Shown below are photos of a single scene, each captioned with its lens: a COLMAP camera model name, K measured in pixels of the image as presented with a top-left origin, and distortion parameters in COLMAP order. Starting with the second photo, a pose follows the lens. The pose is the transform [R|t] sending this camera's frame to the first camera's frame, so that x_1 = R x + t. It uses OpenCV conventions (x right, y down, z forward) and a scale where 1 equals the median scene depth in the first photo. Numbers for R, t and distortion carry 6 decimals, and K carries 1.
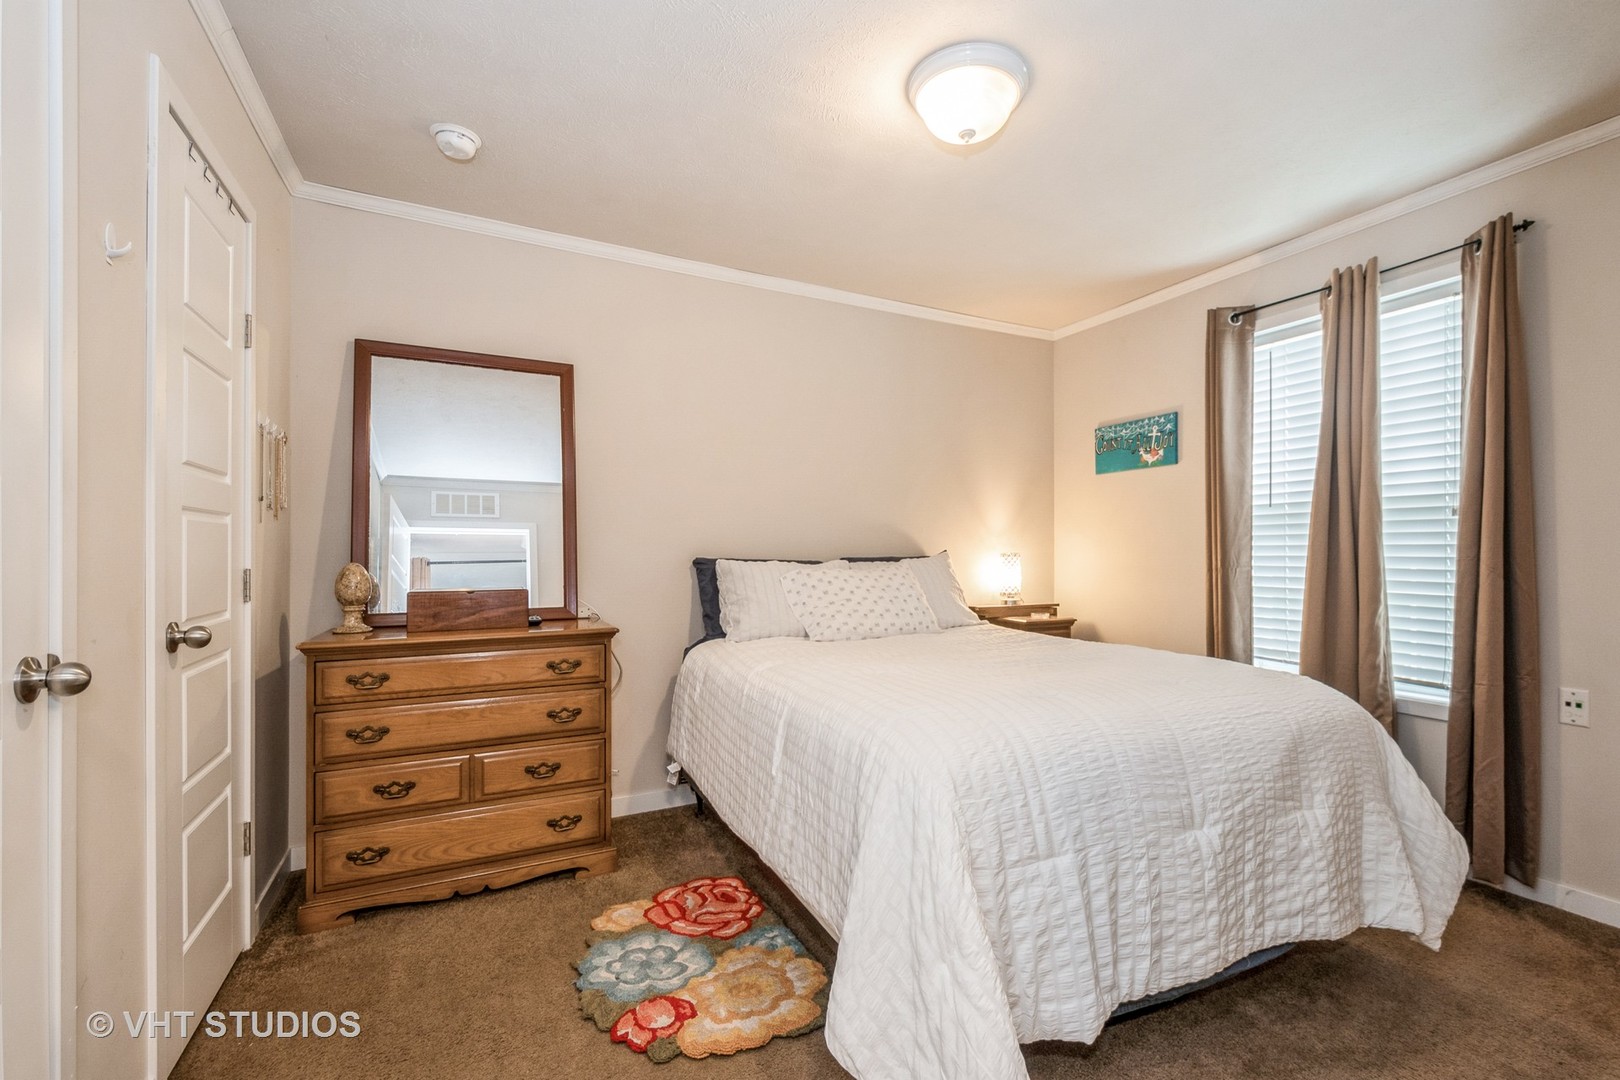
lens RADIAL K [[700.6, 0, 845.4], [0, 700.6, 548.2], [0, 0, 1]] dist [0.001294, -0.000431]
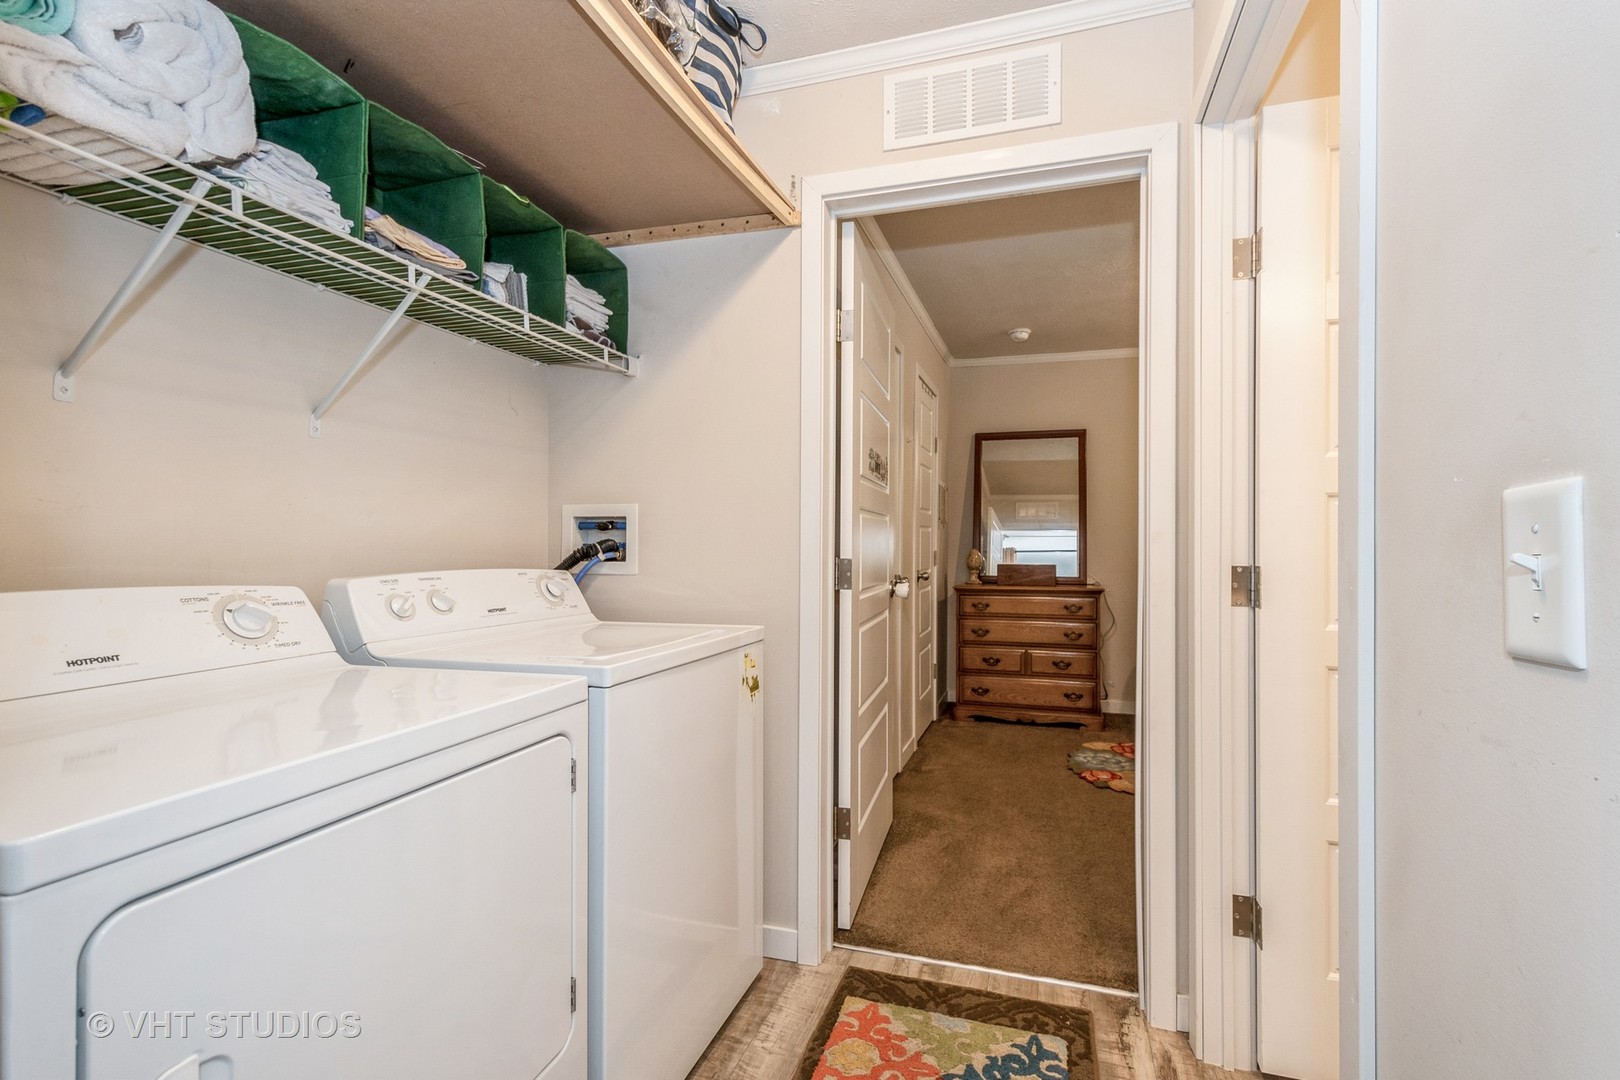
lens RADIAL K [[700.6, 0, 845.4], [0, 700.6, 548.2], [0, 0, 1]] dist [0.001294, -0.000431]
pose [[0.707923, 0.008640, -0.706236, 0.479402], [-0.000920, 0.999936, 0.011311, -0.003402], [0.706289, -0.007358, 0.707886, -0.720121]]
